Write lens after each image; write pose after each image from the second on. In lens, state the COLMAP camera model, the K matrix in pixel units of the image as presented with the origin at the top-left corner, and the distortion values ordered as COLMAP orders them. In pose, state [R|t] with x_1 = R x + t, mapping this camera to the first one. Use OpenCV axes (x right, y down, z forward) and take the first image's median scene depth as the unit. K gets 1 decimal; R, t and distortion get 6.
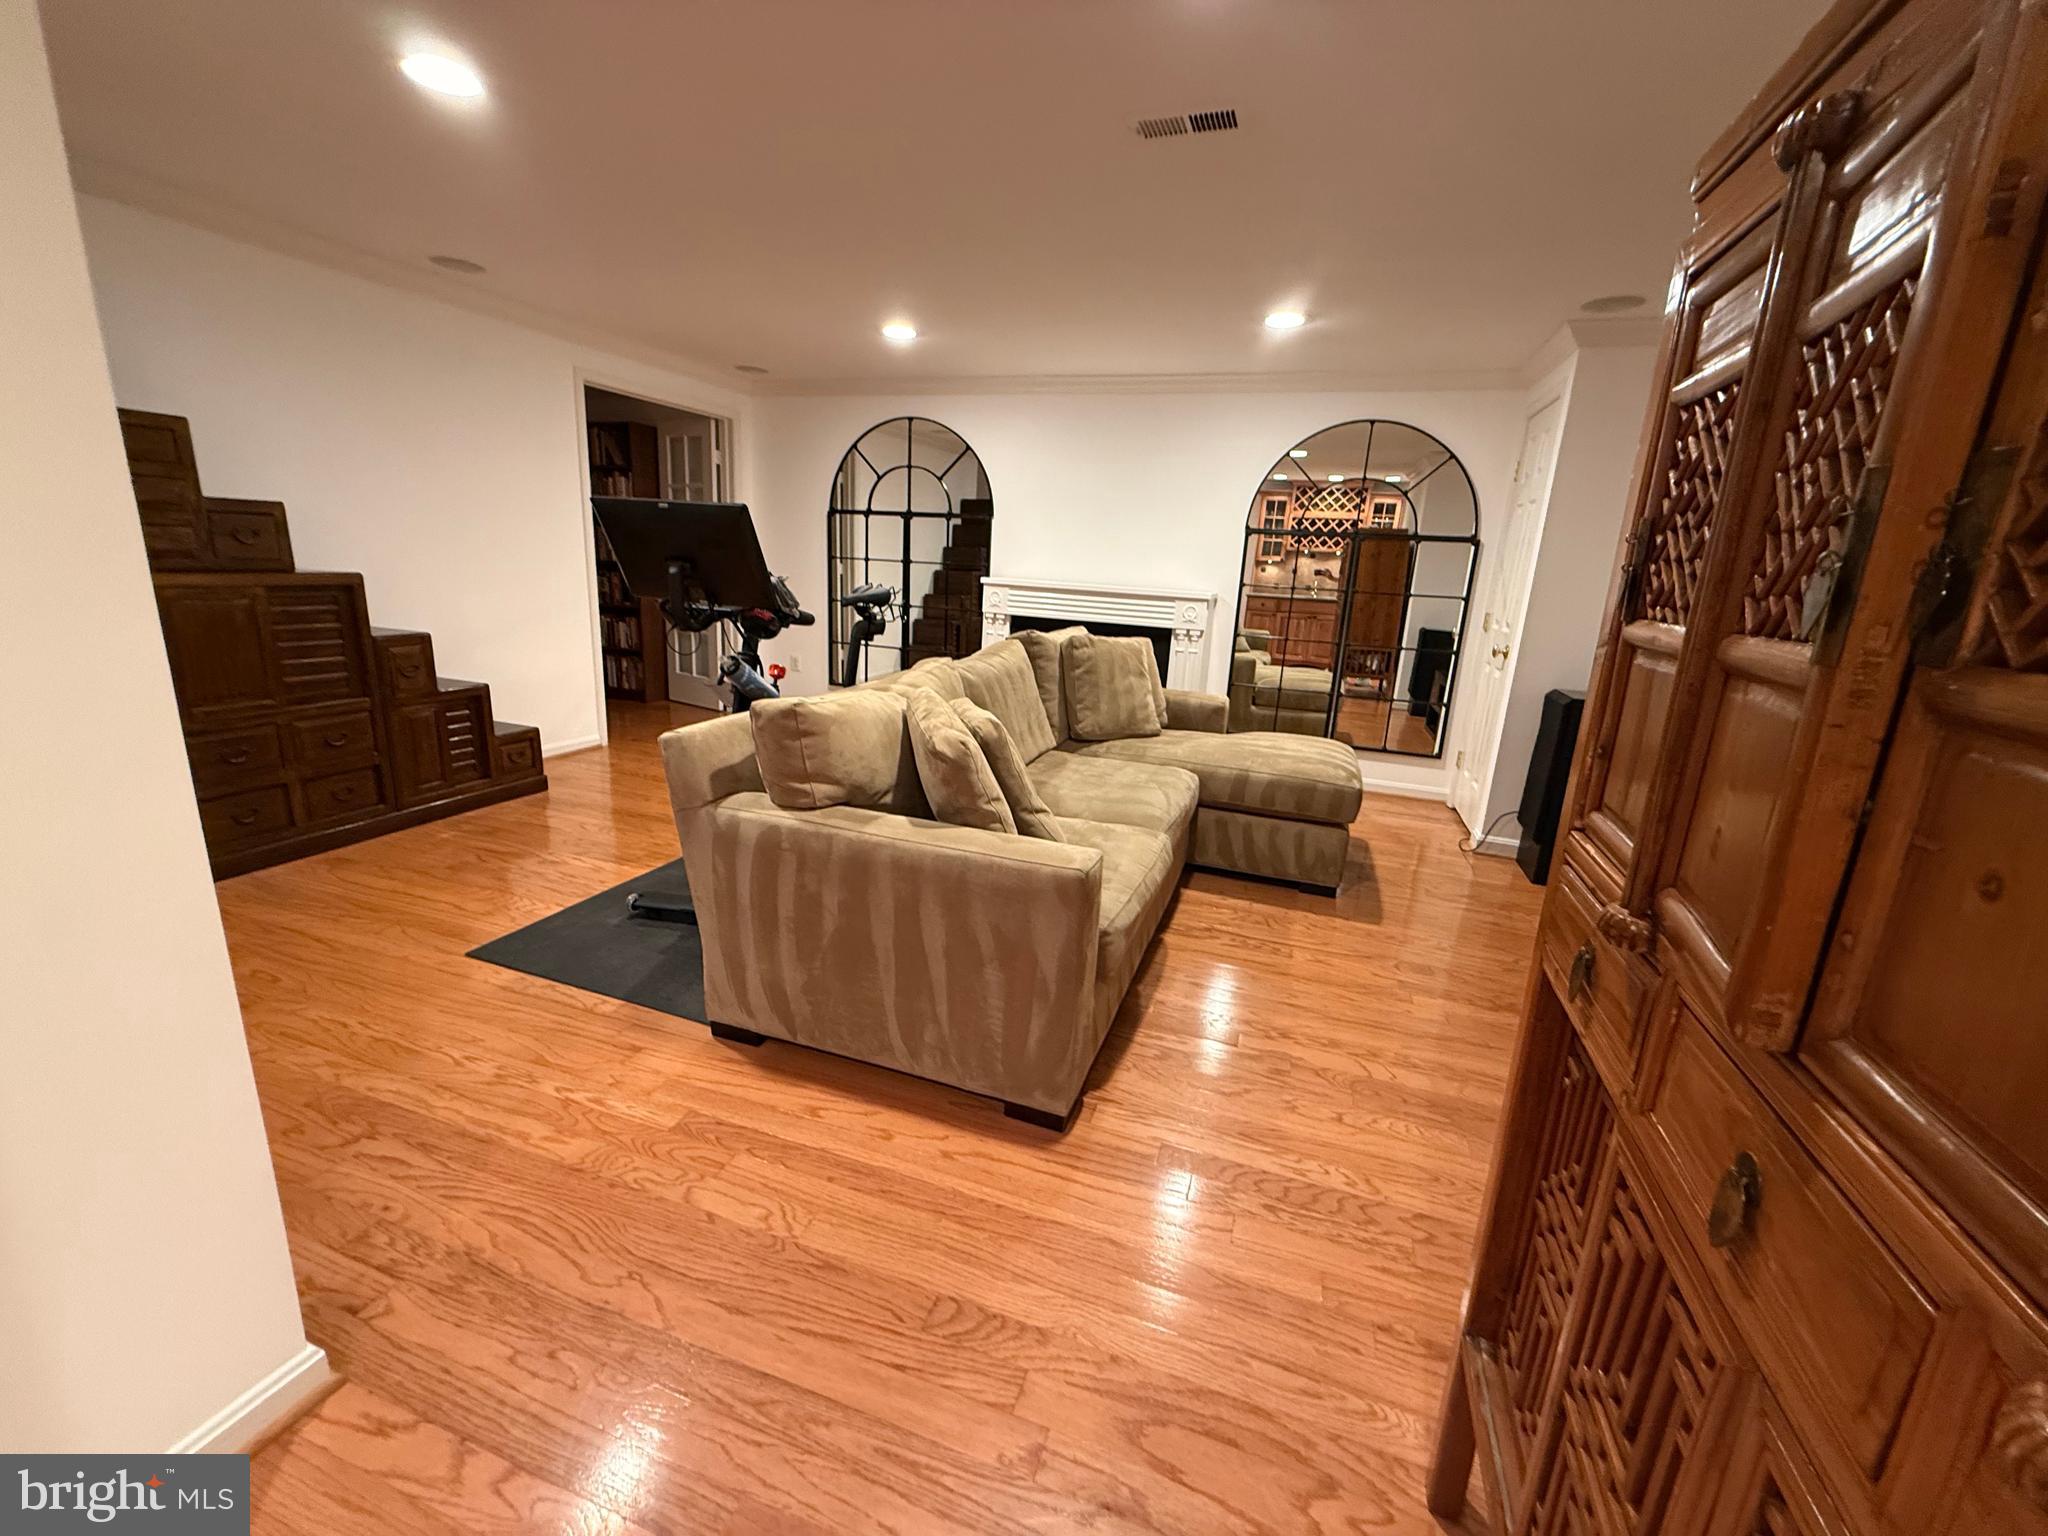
lens RADIAL K [[824.2, 0, 1024.9], [0, 824.2, 769.8], [0, 0, 1]] dist [0.000291, 0.000009]
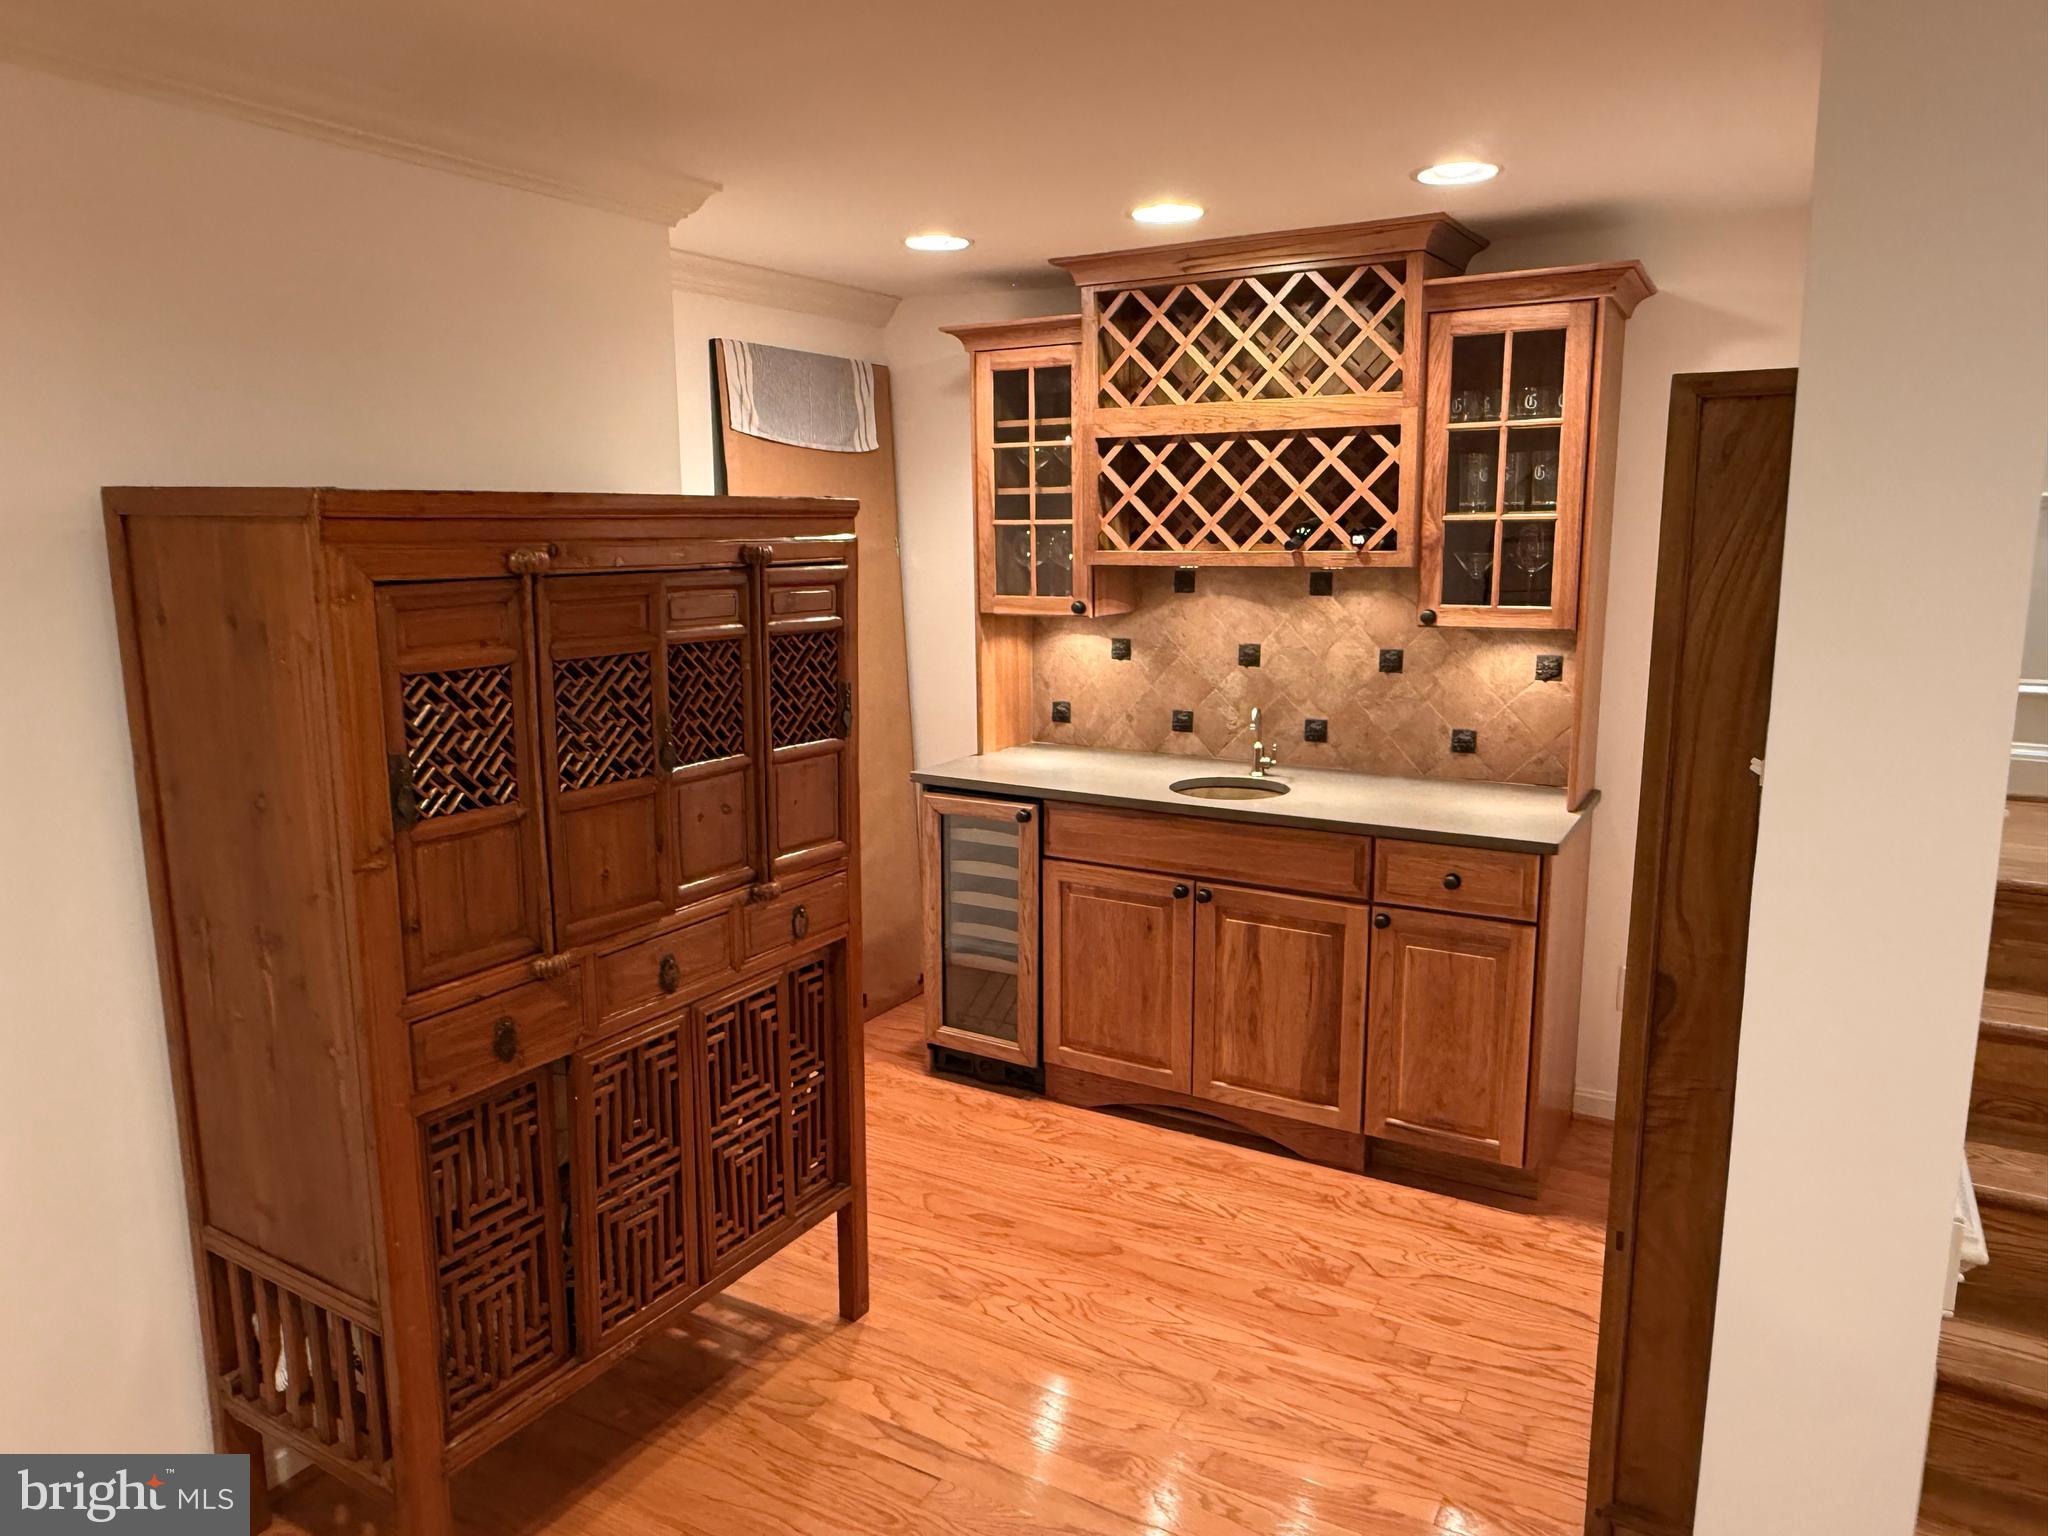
lens RADIAL K [[1374.2, 0, 1023.6], [0, 1374.2, 764.0], [0, 0, 1]] dist [-0.001919, -0.000253]
pose [[0.980041, -0.017344, -0.198039, 0.376789], [0.002695, 0.997254, -0.074003, -0.201291], [0.198779, 0.071992, 0.977397, 0.671113]]
